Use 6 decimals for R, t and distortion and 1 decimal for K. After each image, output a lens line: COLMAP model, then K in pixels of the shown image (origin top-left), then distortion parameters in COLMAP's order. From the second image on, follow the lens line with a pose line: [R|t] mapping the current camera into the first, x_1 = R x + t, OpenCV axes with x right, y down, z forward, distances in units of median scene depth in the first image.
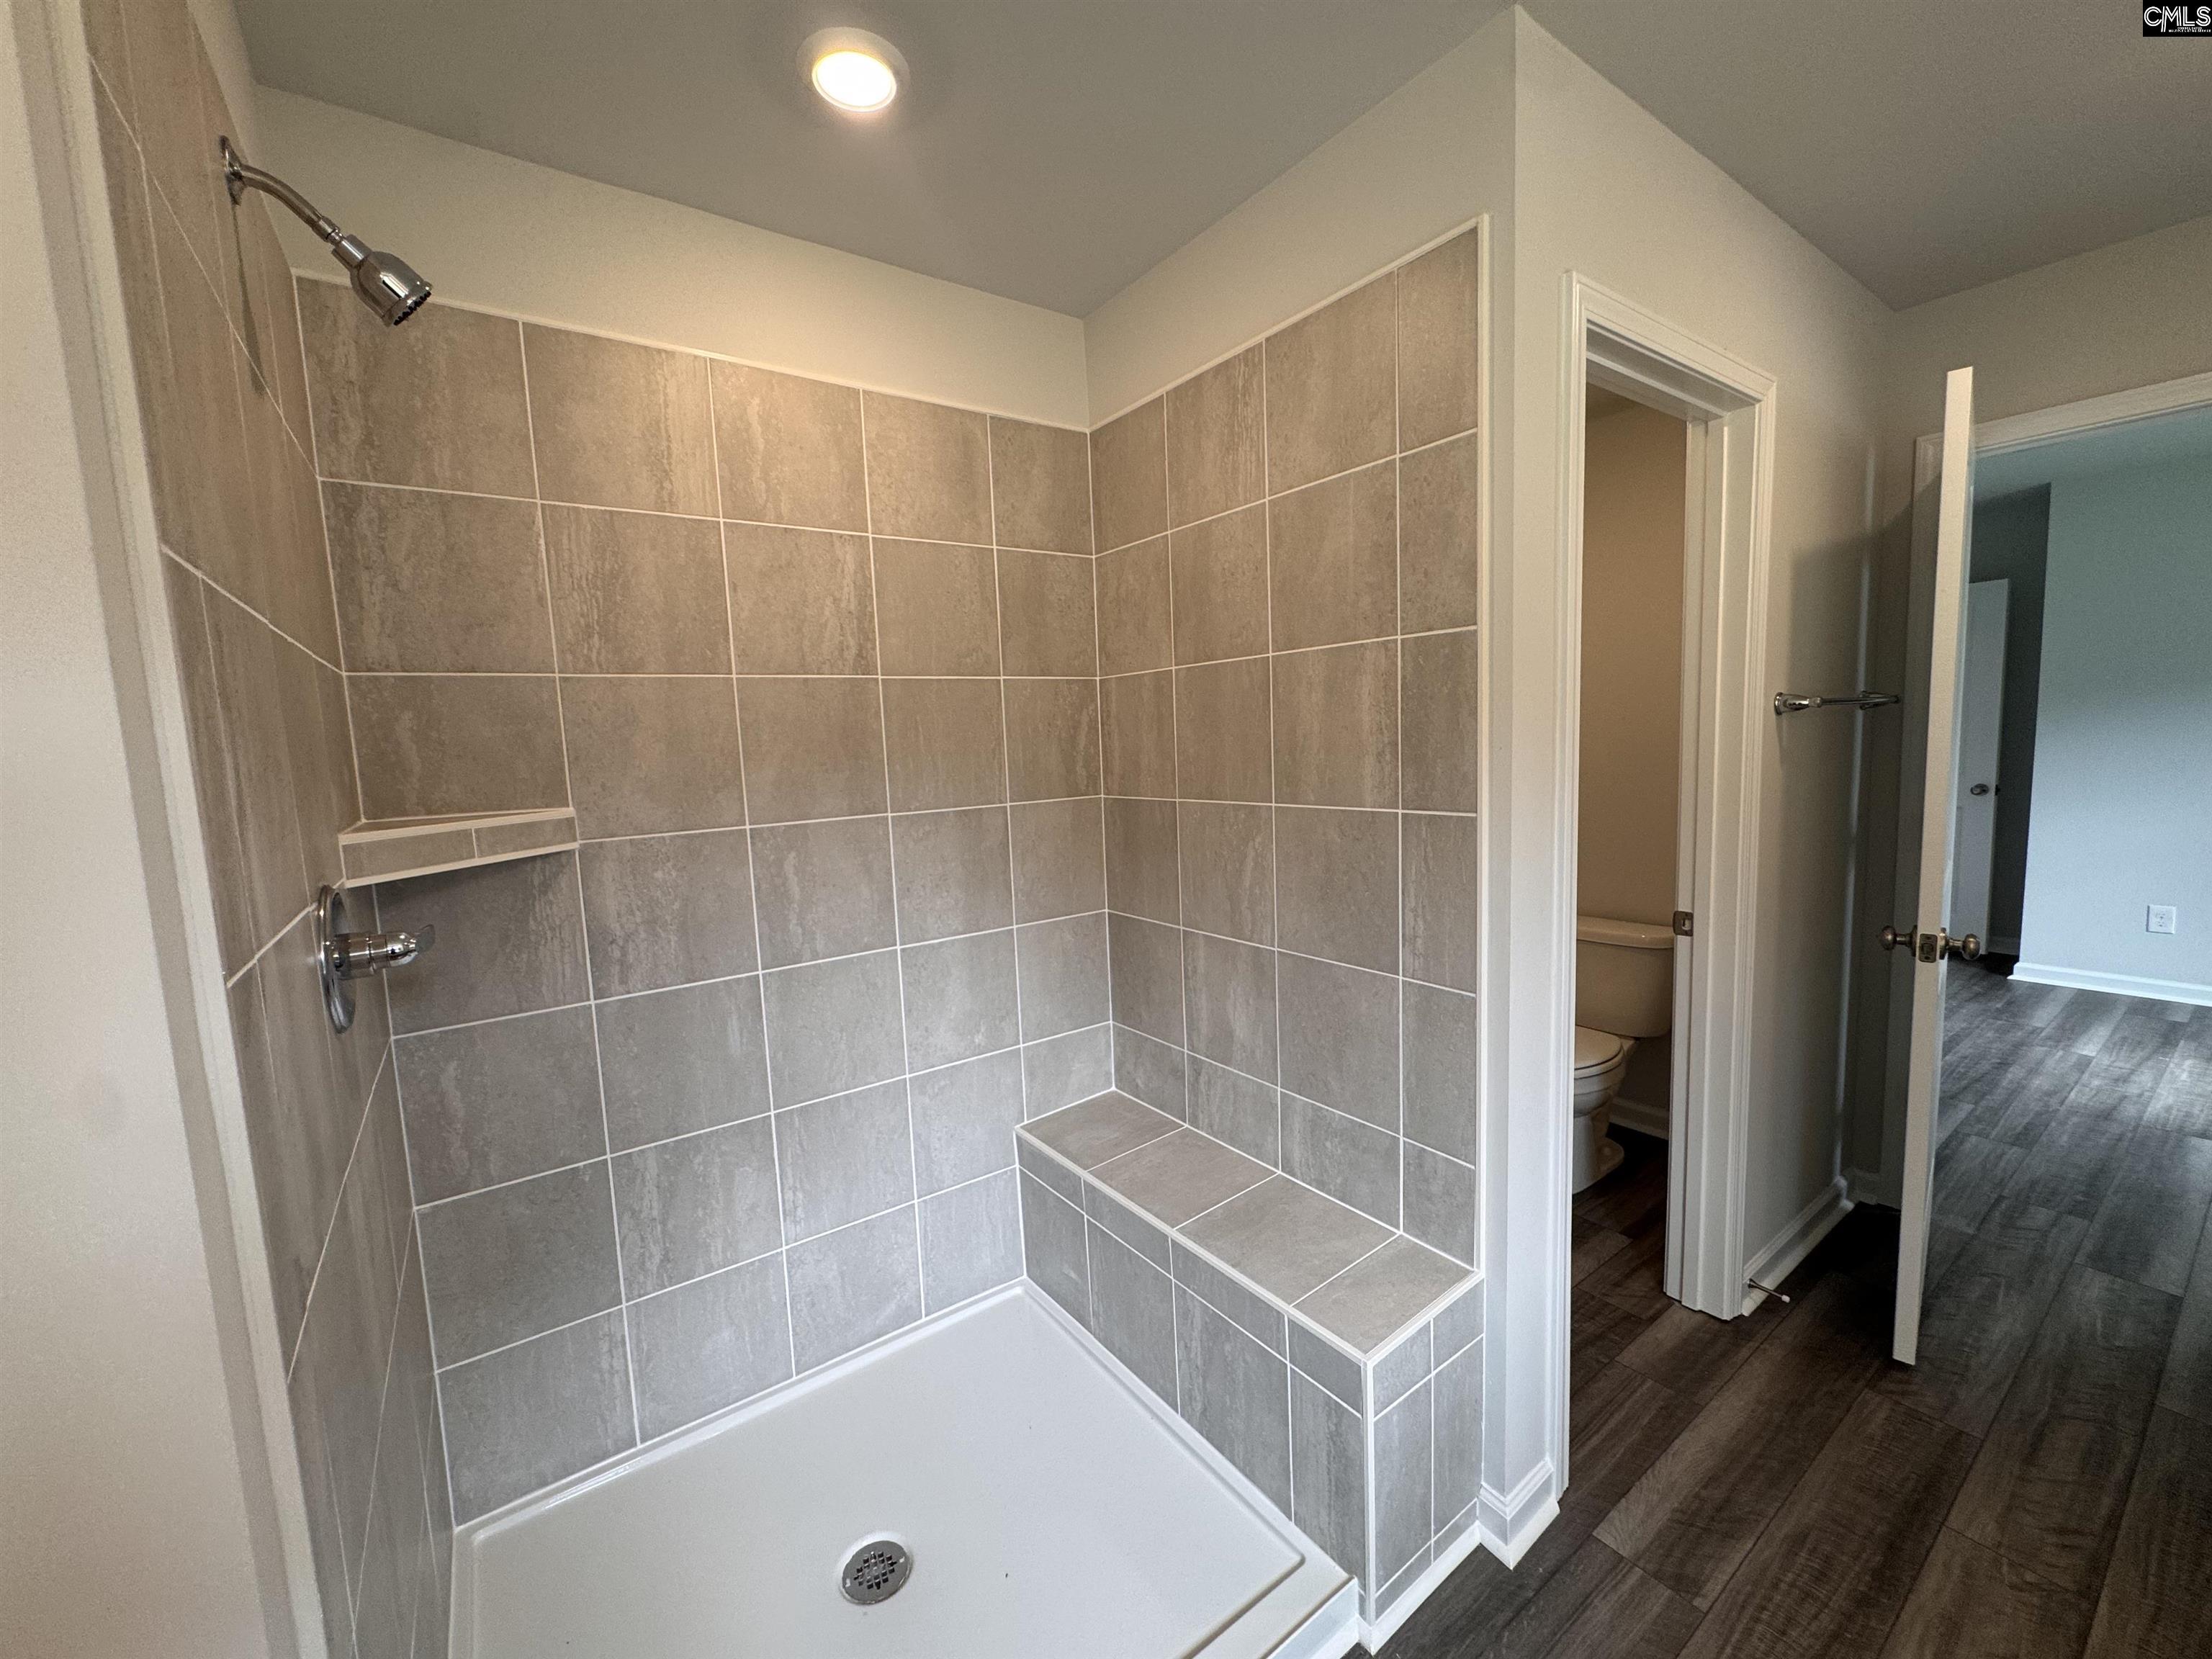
lens RADIAL K [[892.1, 0, 1109.4], [0, 892.1, 833.5], [0, 0, 1]] dist [0.001828, 0.000326]
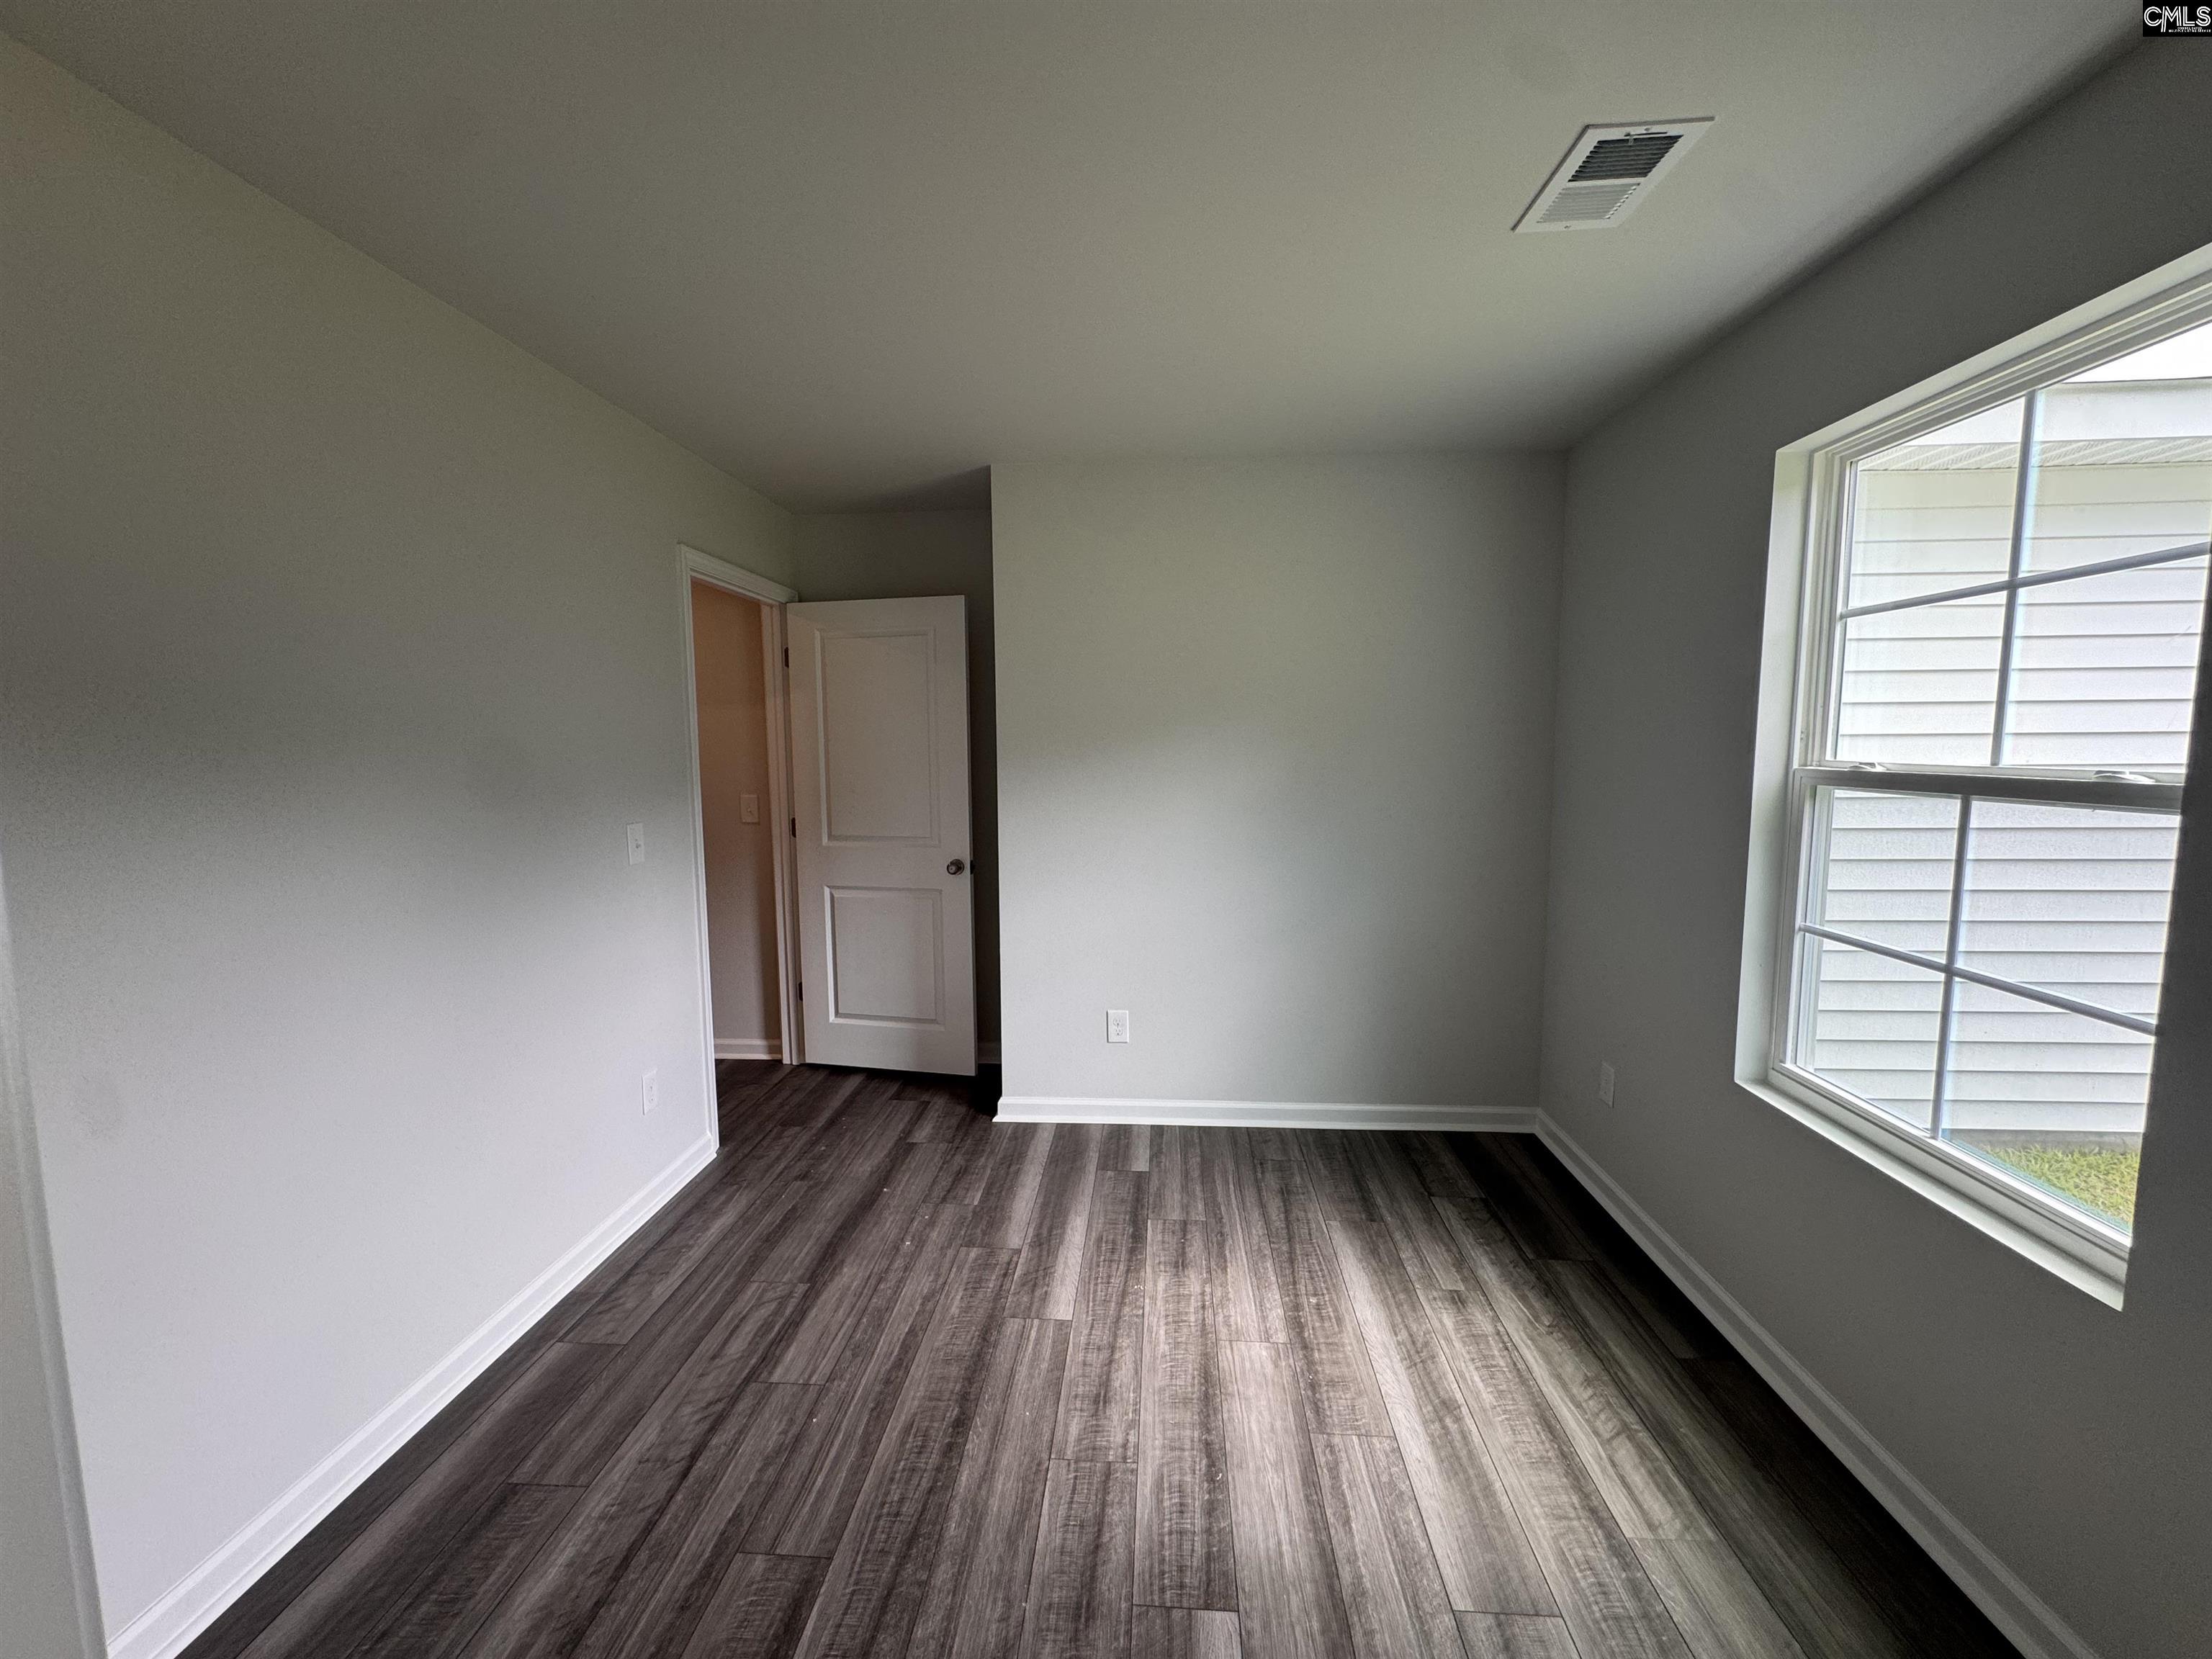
lens RADIAL K [[892.1, 0, 1108.6], [0, 892.1, 829.1], [0, 0, 1]] dist [0.001828, 0.000326]
pose [[0.639657, -0.036266, 0.767804, 0.636725], [0.058336, 0.998296, -0.001446, -0.098952], [-0.766443, 0.045715, 0.640683, 0.550916]]
